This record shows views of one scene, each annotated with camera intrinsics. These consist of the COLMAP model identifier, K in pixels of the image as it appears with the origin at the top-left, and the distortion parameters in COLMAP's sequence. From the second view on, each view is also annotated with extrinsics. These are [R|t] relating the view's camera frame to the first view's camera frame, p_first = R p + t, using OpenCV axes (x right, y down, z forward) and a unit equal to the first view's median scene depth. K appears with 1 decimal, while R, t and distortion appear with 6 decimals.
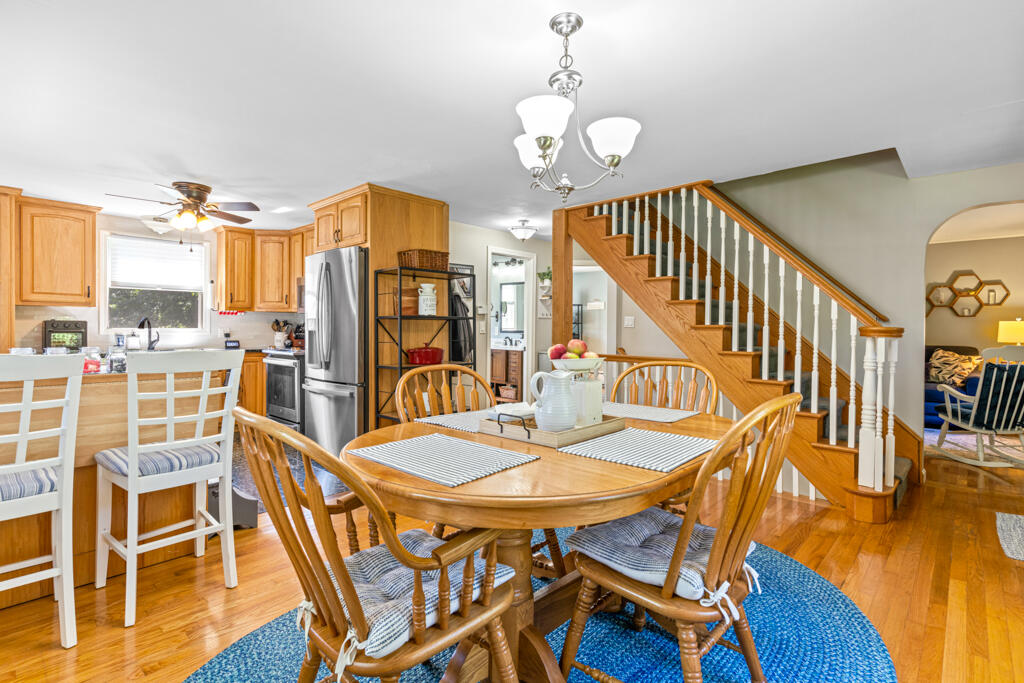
lens RADIAL K [[494.1, 0, 511.9], [0, 494.1, 329.1], [0, 0, 1]] dist [0.000222, 0.000083]
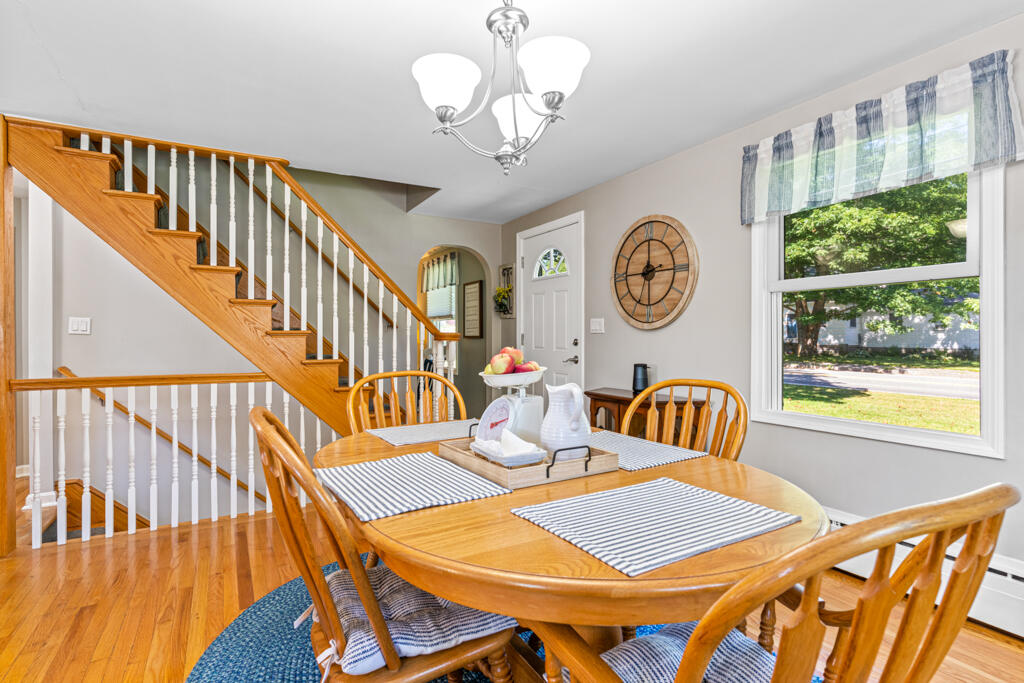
lens RADIAL K [[530.3, 0, 512.0], [0, 530.3, 341.5], [0, 0, 1]] dist [0.001264, 0.000178]
pose [[0.277515, -0.011311, 0.960655, -0.336624], [0.006562, 0.999930, 0.009878, 0.003404], [-0.960699, 0.003562, 0.277569, 0.335453]]
